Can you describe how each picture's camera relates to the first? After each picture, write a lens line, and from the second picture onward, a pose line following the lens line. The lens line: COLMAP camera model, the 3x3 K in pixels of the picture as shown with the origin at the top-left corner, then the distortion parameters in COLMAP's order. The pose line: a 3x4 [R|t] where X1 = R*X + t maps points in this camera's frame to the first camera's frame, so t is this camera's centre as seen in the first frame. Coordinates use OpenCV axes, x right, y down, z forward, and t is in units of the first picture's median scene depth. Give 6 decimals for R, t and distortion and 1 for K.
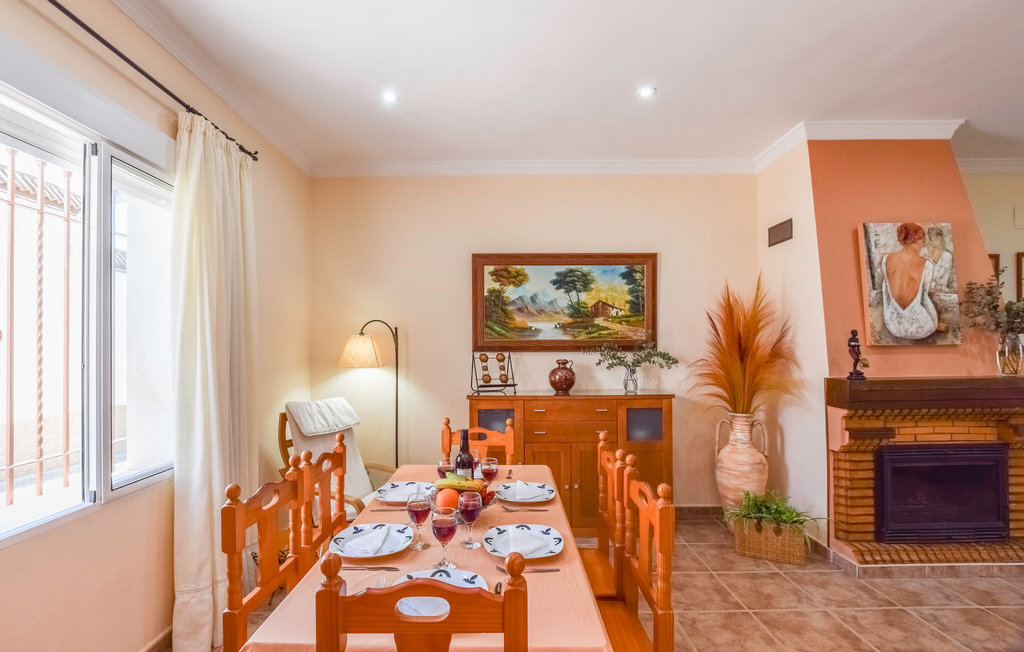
lens RADIAL K [[454.9, 0, 497.7], [0, 454.9, 340.4], [0, 0, 1]] dist [-0.013481, 0.000464]
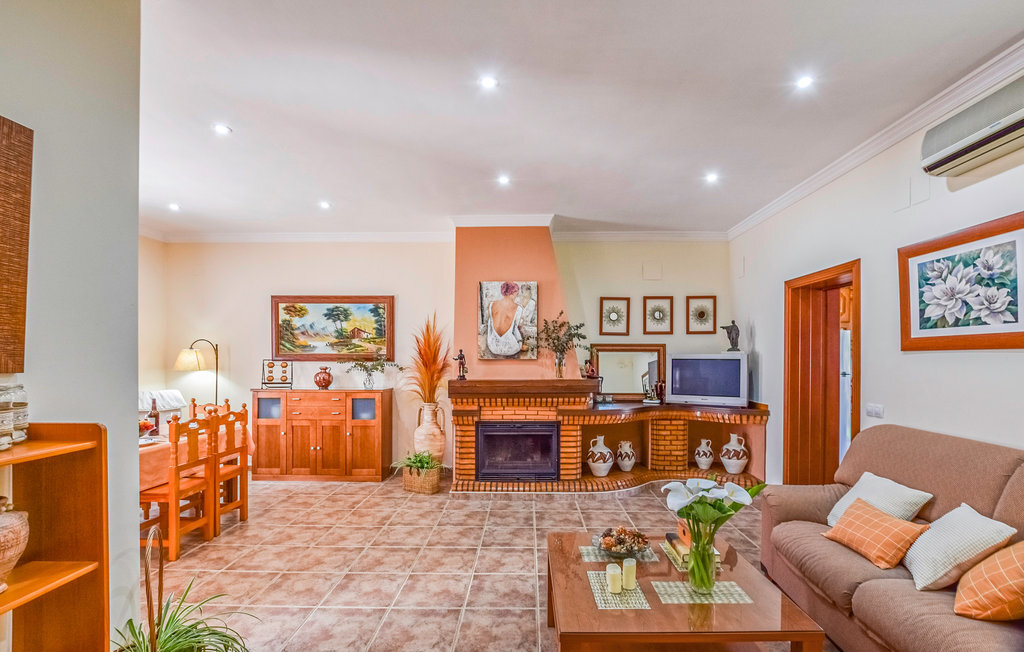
lens RADIAL K [[444.8, 0, 511.9], [0, 444.8, 360.2], [0, 0, 1]] dist [-0.012196, 0.000115]
pose [[0.999906, 0.009796, -0.009613, 0.752038], [-0.009647, 0.999834, 0.015463, -0.008004], [0.009763, -0.015369, 0.999834, -0.449569]]
